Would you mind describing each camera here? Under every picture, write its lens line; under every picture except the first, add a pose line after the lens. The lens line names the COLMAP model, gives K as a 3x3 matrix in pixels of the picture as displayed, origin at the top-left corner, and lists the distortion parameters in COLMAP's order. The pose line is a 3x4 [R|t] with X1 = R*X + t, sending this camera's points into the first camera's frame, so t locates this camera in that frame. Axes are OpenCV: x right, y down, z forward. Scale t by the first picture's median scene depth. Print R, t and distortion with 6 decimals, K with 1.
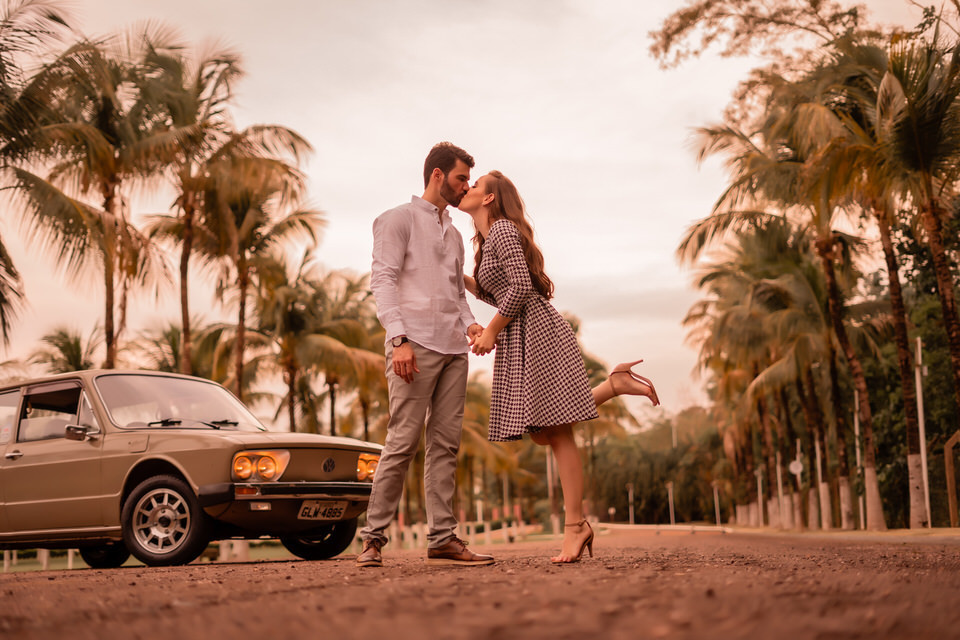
lens RADIAL K [[1353.9, 0, 480.0], [0, 1353.9, 320.0], [0, 0, 1]] dist [-0.025389, -0.025122]
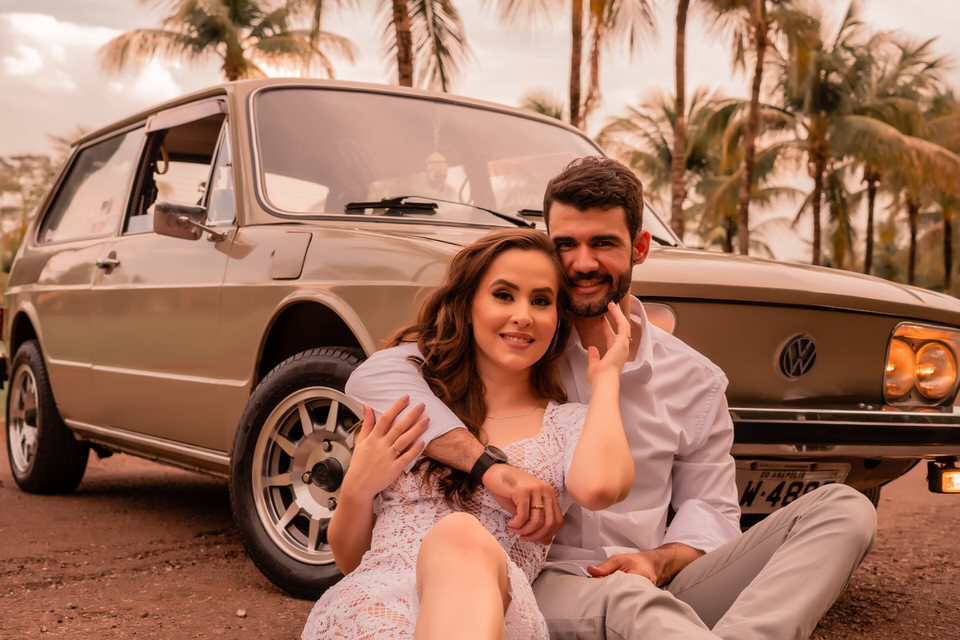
lens RADIAL K [[1477.6, 0, 461.9], [0, 1477.6, 320.4], [0, 0, 1]] dist [0.008855, -0.062024]
pose [[0.927518, 0.077114, -0.365737, -0.012002], [-0.024718, 0.988999, 0.145840, 0.010199], [0.372960, -0.126229, 0.919221, 0.136018]]
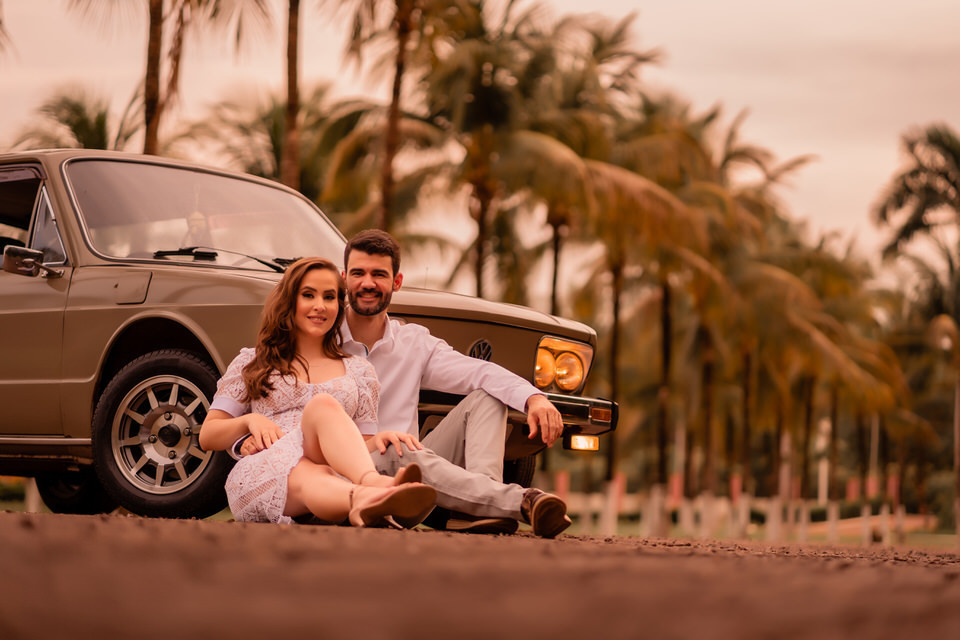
lens RADIAL K [[2496.8, 0, 480.0], [0, 2496.8, 320.0], [0, 0, 1]] dist [-0.016305, -0.166337]
pose [[0.987395, 0.071067, -0.141426, 0.005231], [-0.059448, 0.994627, 0.084753, 0.002540], [0.146689, -0.075277, 0.986314, 0.009240]]
